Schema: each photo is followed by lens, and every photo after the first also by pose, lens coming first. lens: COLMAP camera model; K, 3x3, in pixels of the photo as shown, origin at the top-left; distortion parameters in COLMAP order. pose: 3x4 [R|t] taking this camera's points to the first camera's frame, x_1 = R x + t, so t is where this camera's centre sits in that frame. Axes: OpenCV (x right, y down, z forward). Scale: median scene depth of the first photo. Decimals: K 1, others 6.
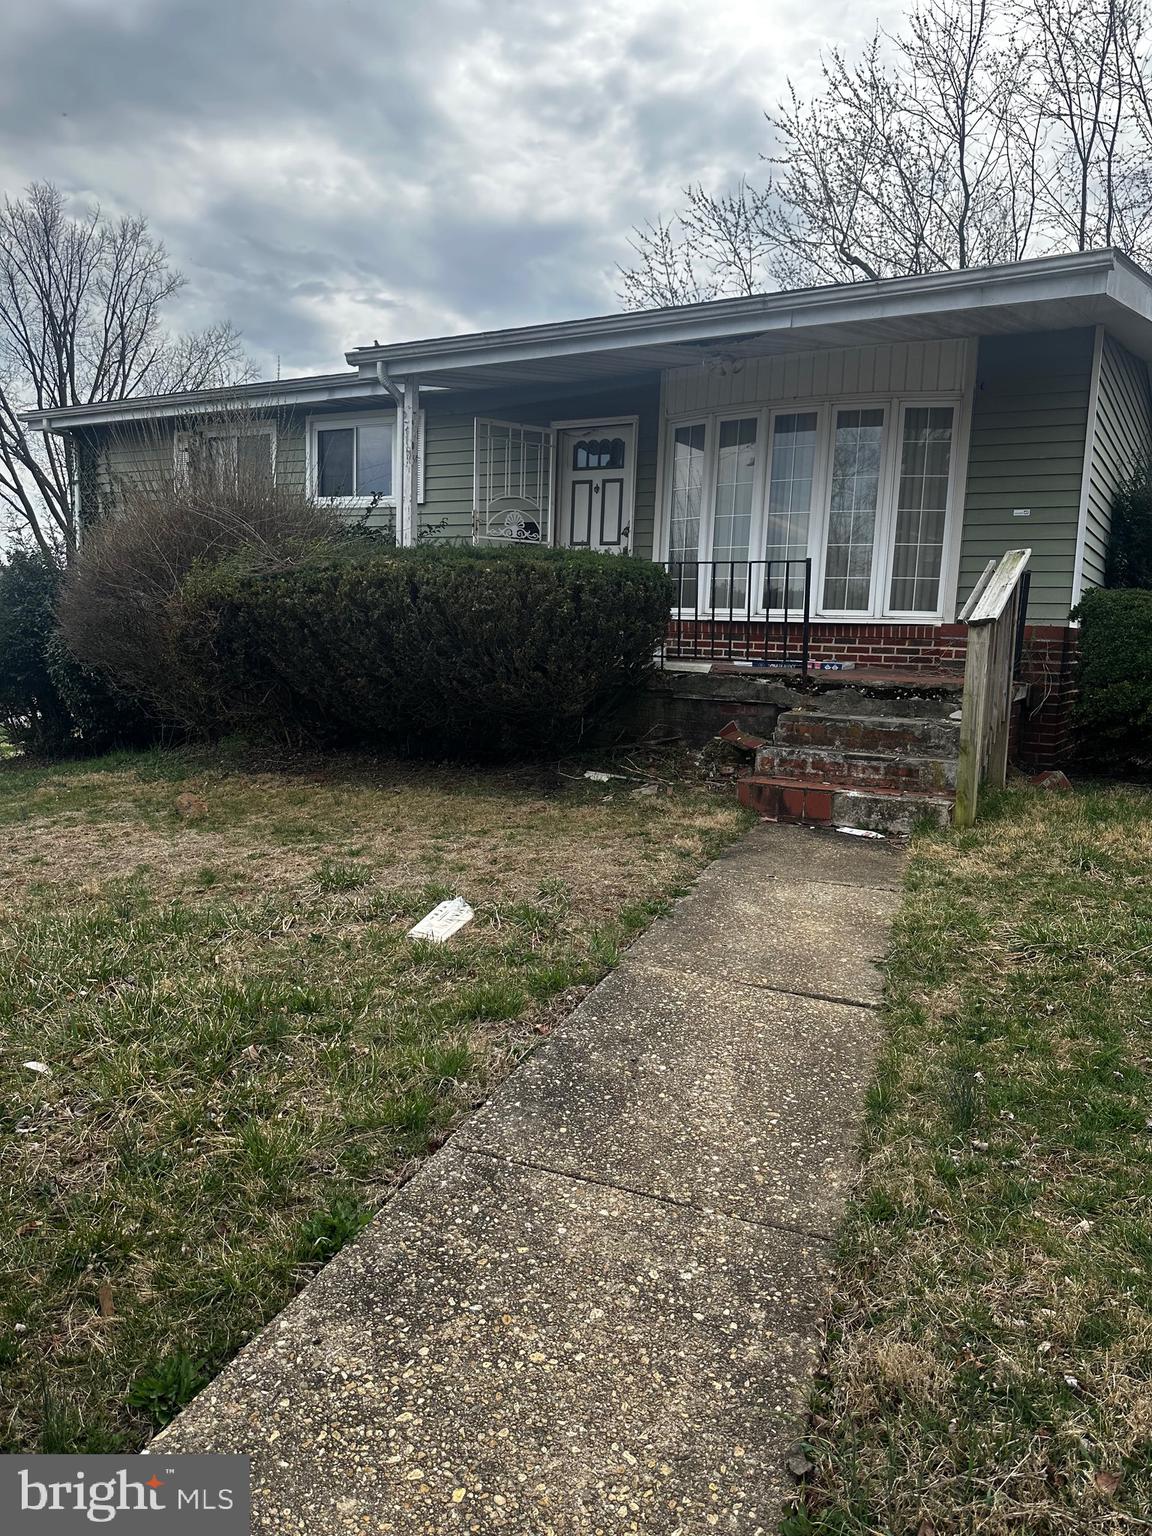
lens RADIAL K [[1062.3, 0, 599.6], [0, 1062.3, 763.7], [0, 0, 1]] dist [0.138723, -0.253379]
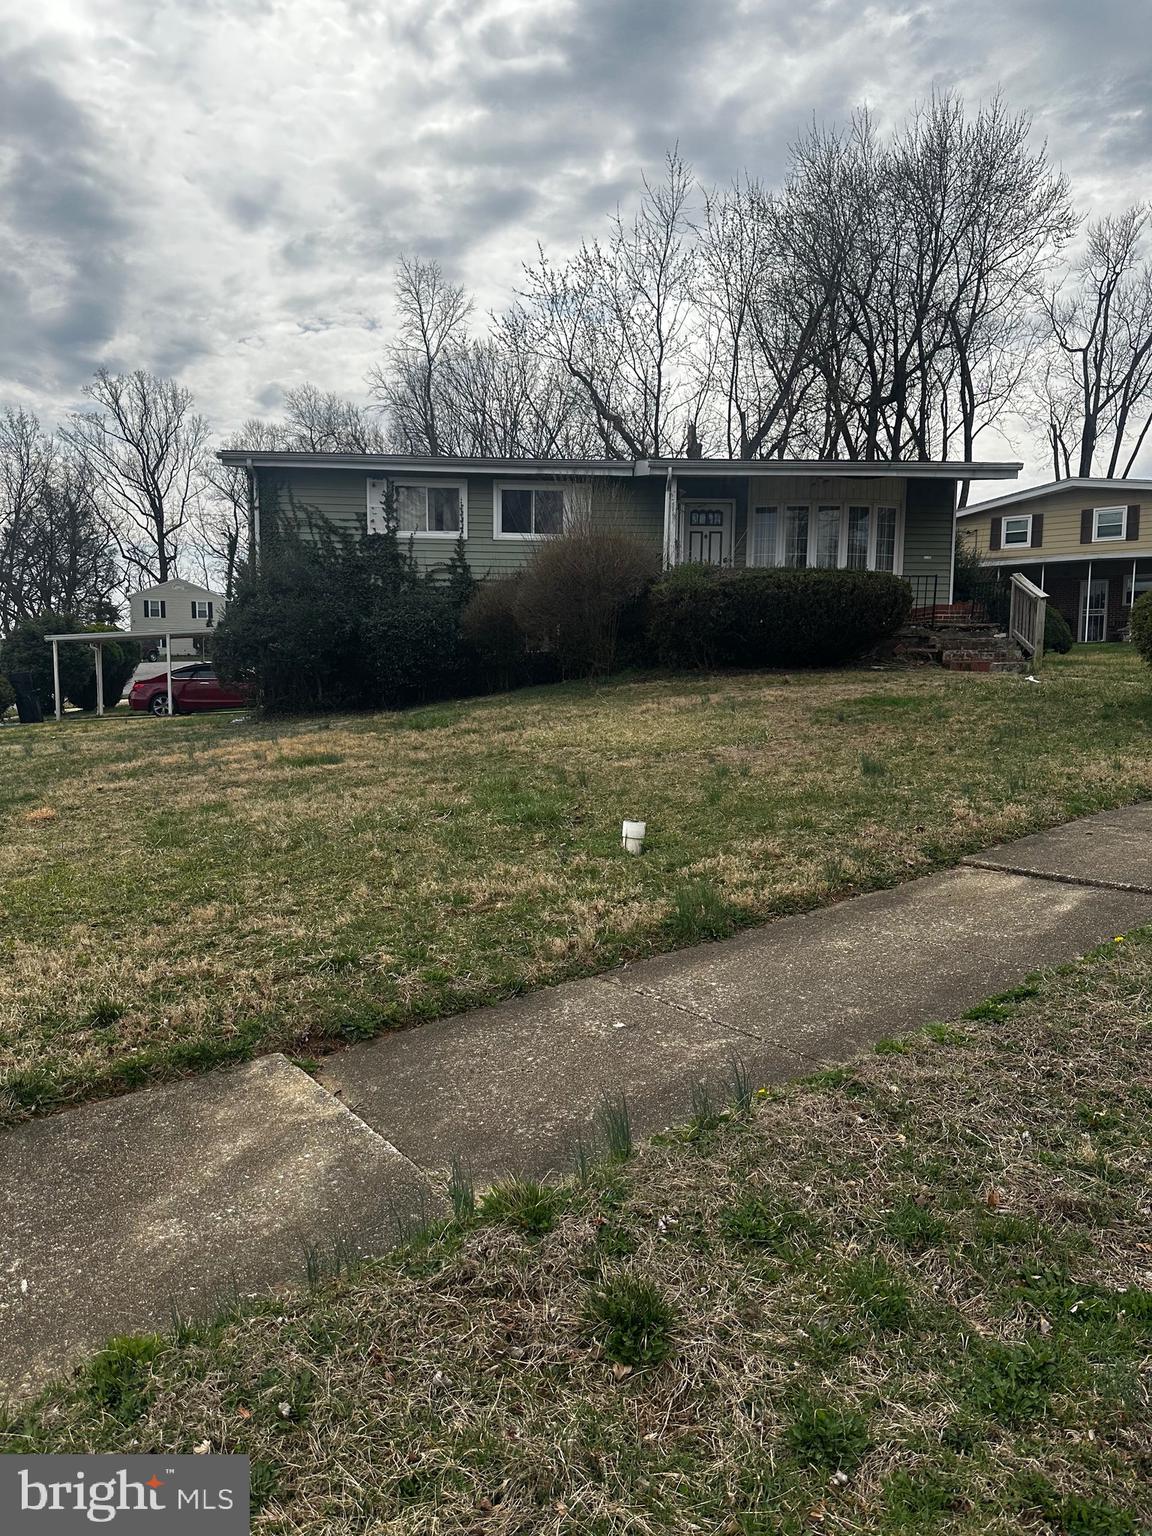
lens RADIAL K [[1073.0, 0, 578.2], [0, 1073.0, 760.8], [0, 0, 1]] dist [0.124387, -0.193018]
pose [[0.828169, -0.078819, 0.554908, -1.419033], [0.087822, 0.996082, 0.010414, 0.099890], [-0.553555, 0.040109, 0.831846, -0.454604]]
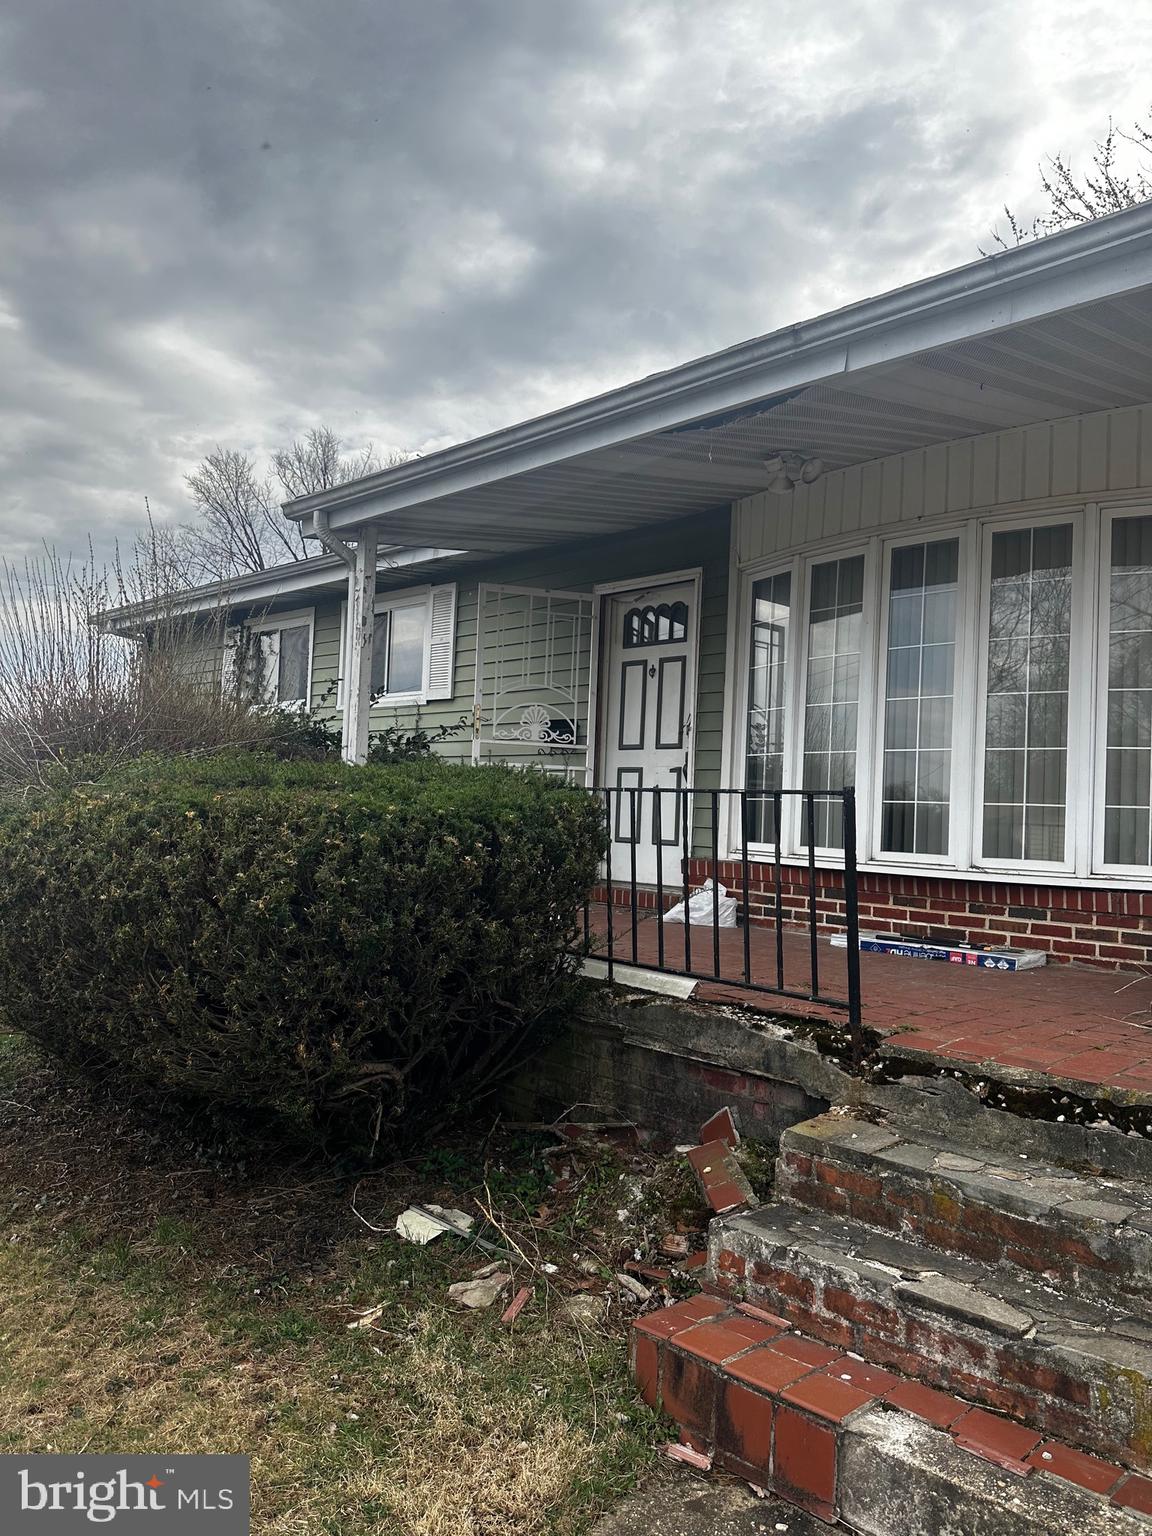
lens RADIAL K [[1073.0, 0, 578.2], [0, 1073.0, 760.8], [0, 0, 1]] dist [0.124387, -0.193018]
pose [[0.966669, -0.008164, -0.255900, 0.149581], [-0.037902, 0.983916, -0.174567, -0.085141], [0.253209, 0.178447, 0.950811, 0.376502]]
